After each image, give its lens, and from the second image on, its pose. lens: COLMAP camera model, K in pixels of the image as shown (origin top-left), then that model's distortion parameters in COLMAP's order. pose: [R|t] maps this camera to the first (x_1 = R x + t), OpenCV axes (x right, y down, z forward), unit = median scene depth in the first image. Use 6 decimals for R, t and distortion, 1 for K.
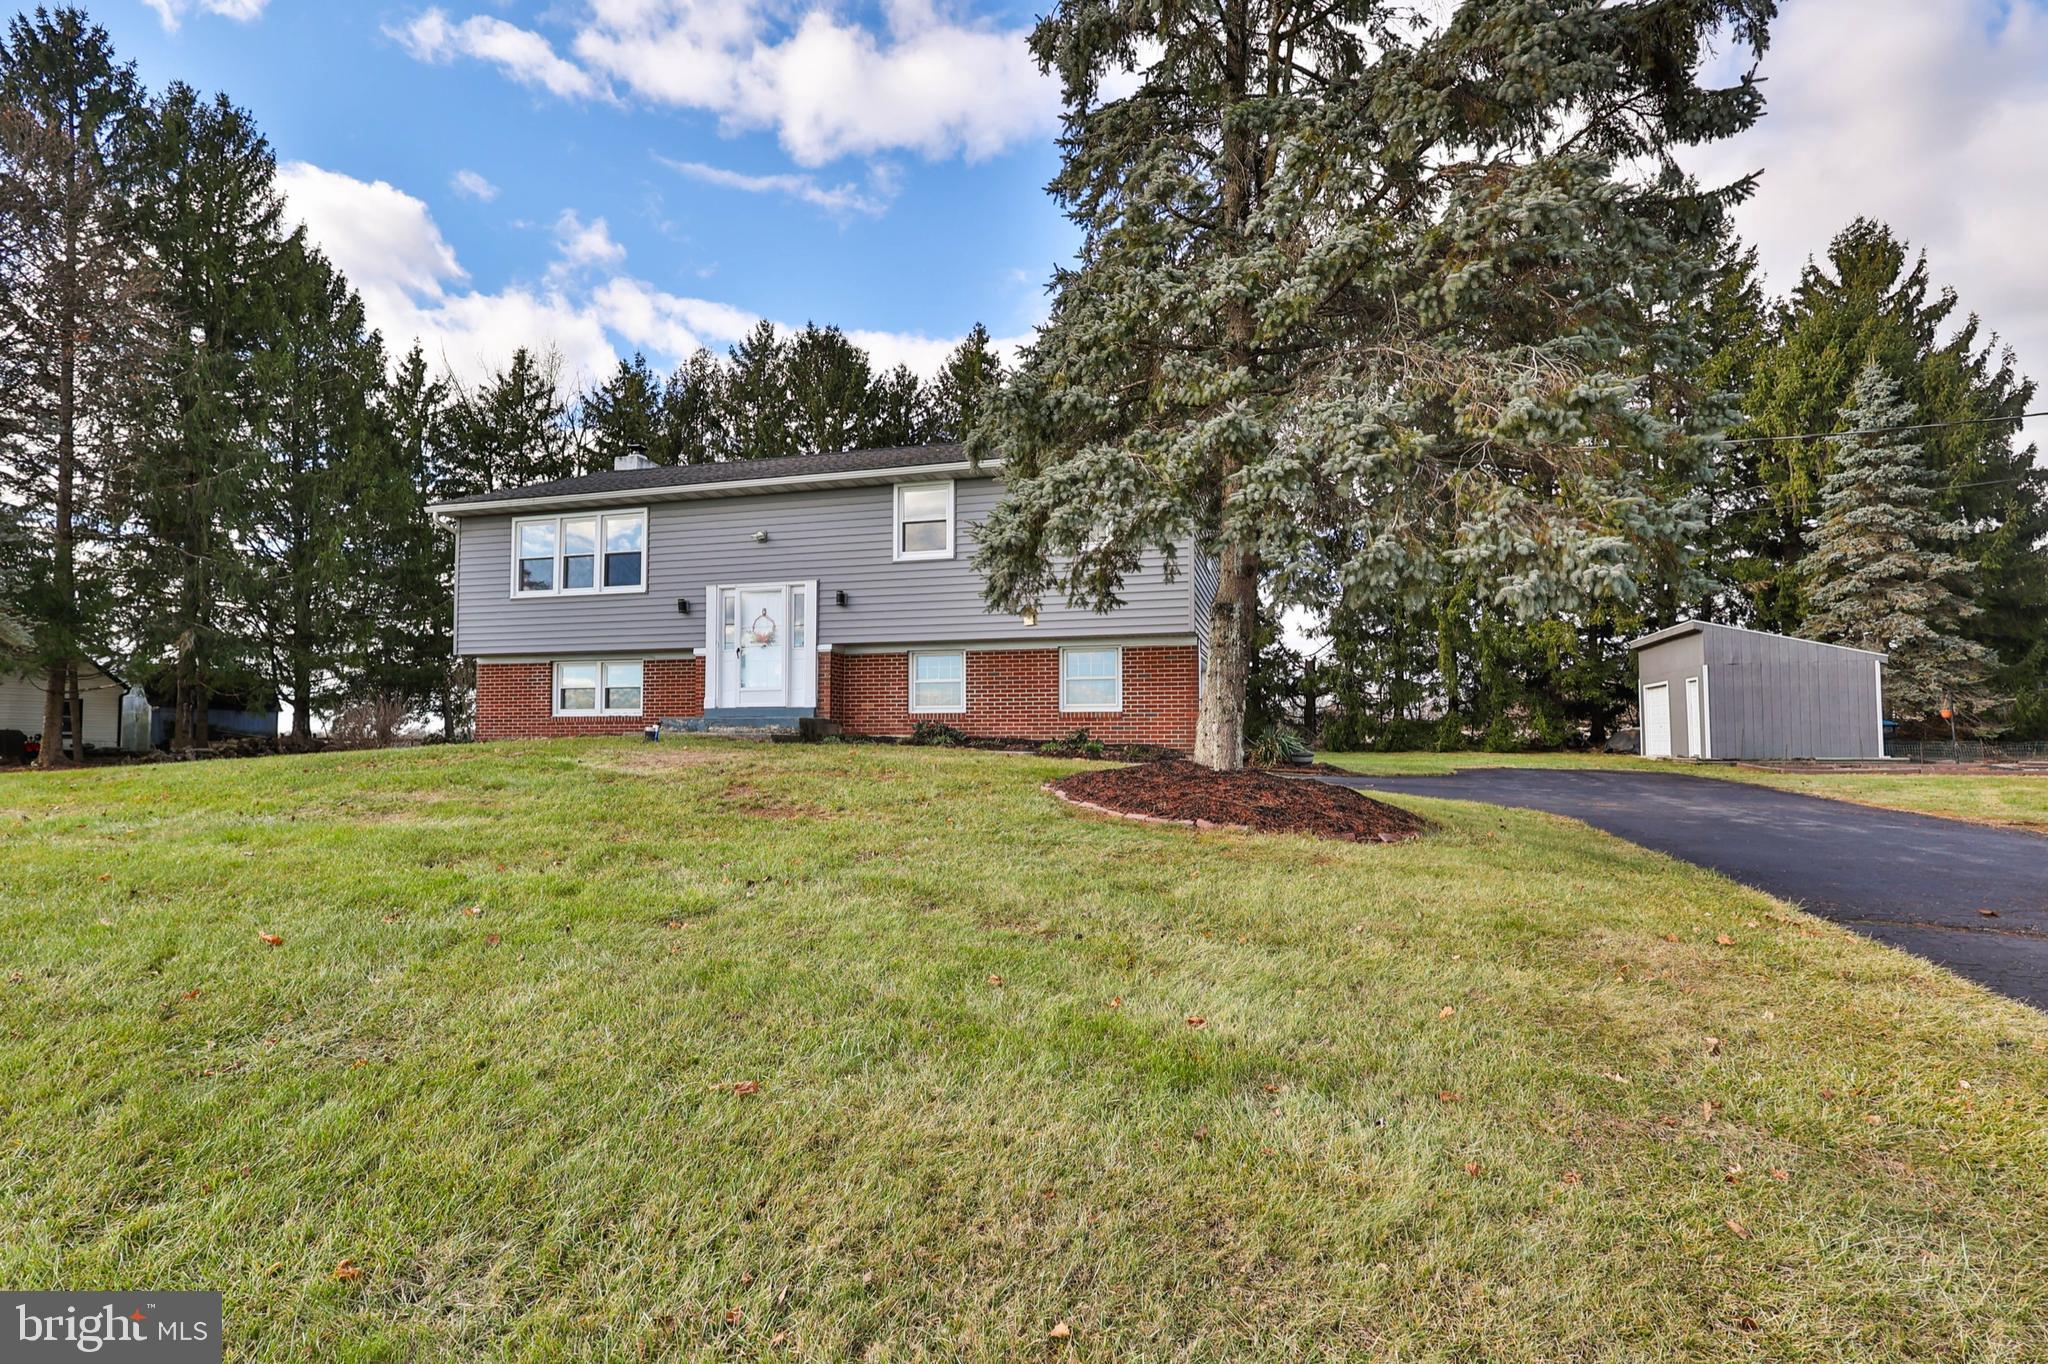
lens RADIAL K [[996.9, 0, 1024.0], [0, 996.9, 682.0], [0, 0, 1]] dist [-0.000597, -0.000046]
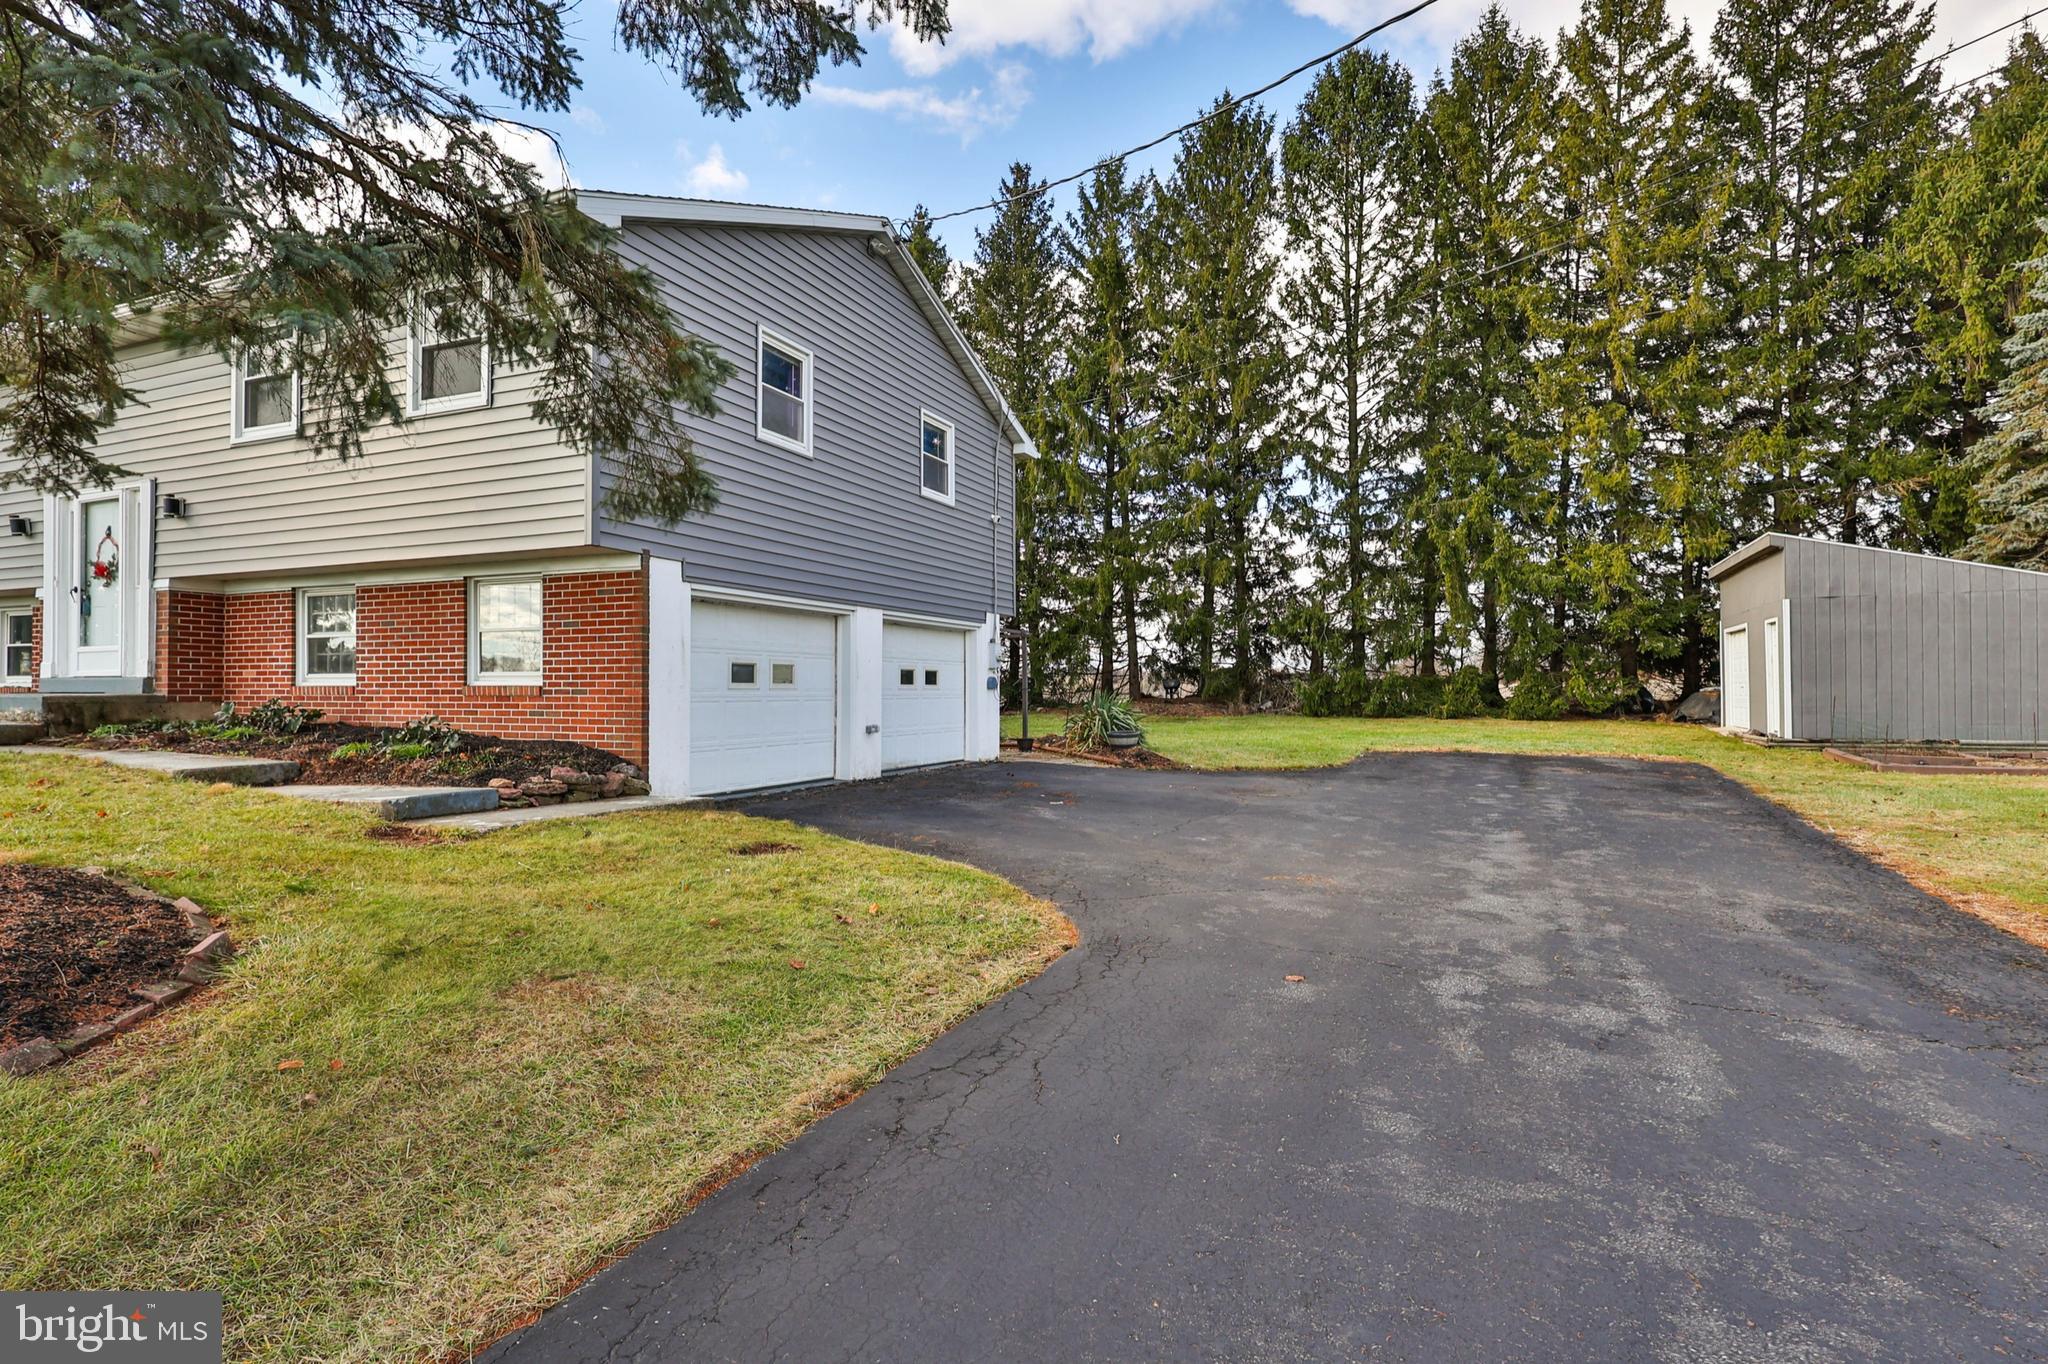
lens RADIAL K [[1022.5, 0, 1017.0], [0, 1022.5, 669.0], [0, 0, 1]] dist [-0.000326, 0.000806]
pose [[0.991668, -0.002215, -0.128803, 0.256646], [0.007357, 0.999194, 0.039463, -0.001098], [0.128612, -0.040082, 0.990885, 0.247191]]
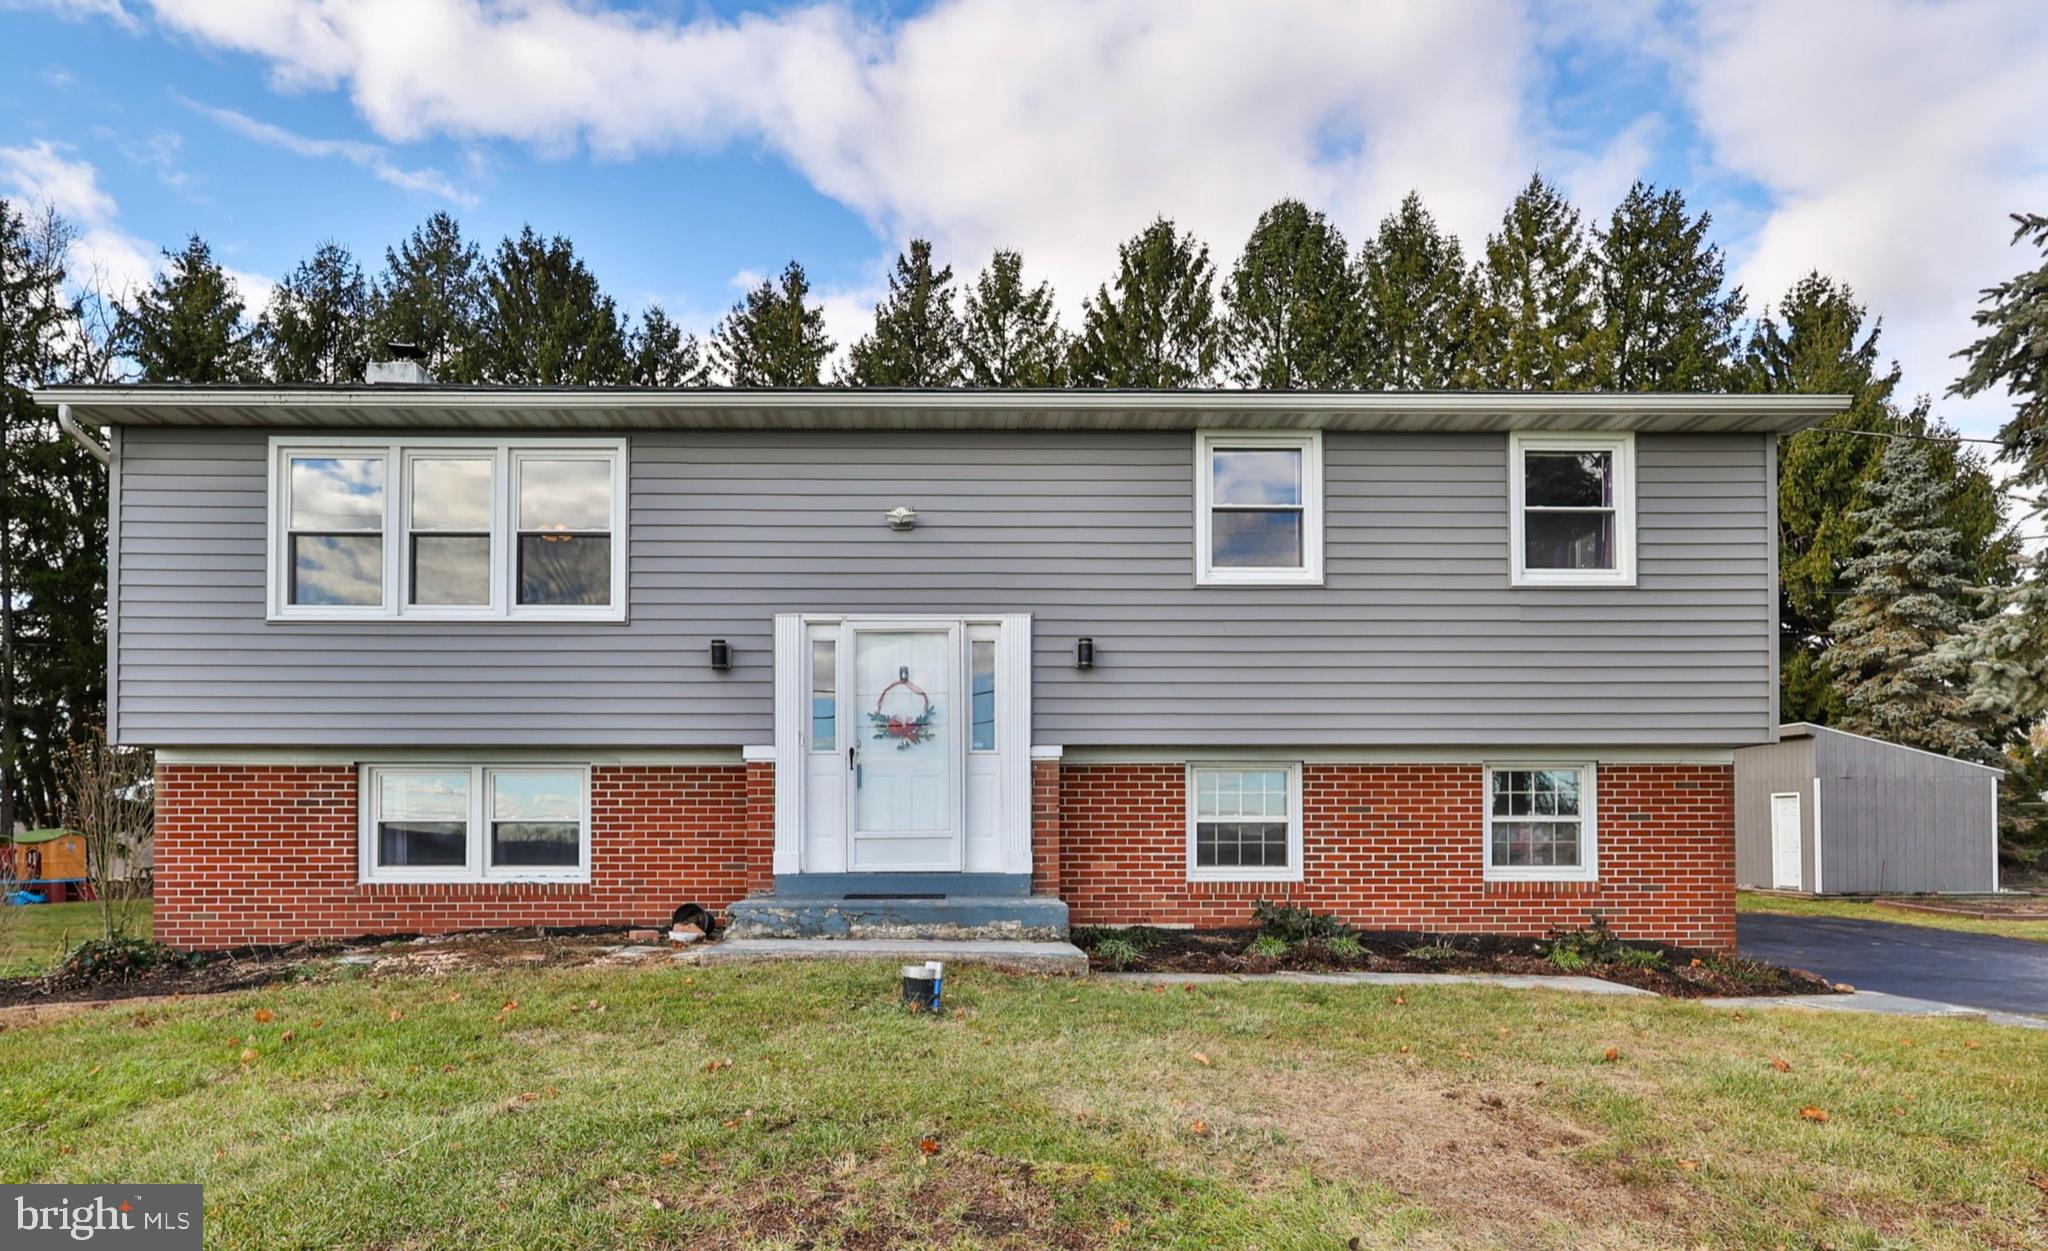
lens RADIAL K [[1183.9, 0, 1015.0], [0, 1183.9, 801.5], [0, 0, 1]] dist [-0.001017, 0.001027]
pose [[0.958122, 0.007879, 0.286253, -0.227751], [-0.017246, 0.999395, 0.030214, -0.016422], [-0.285842, -0.033885, 0.957677, 0.262995]]
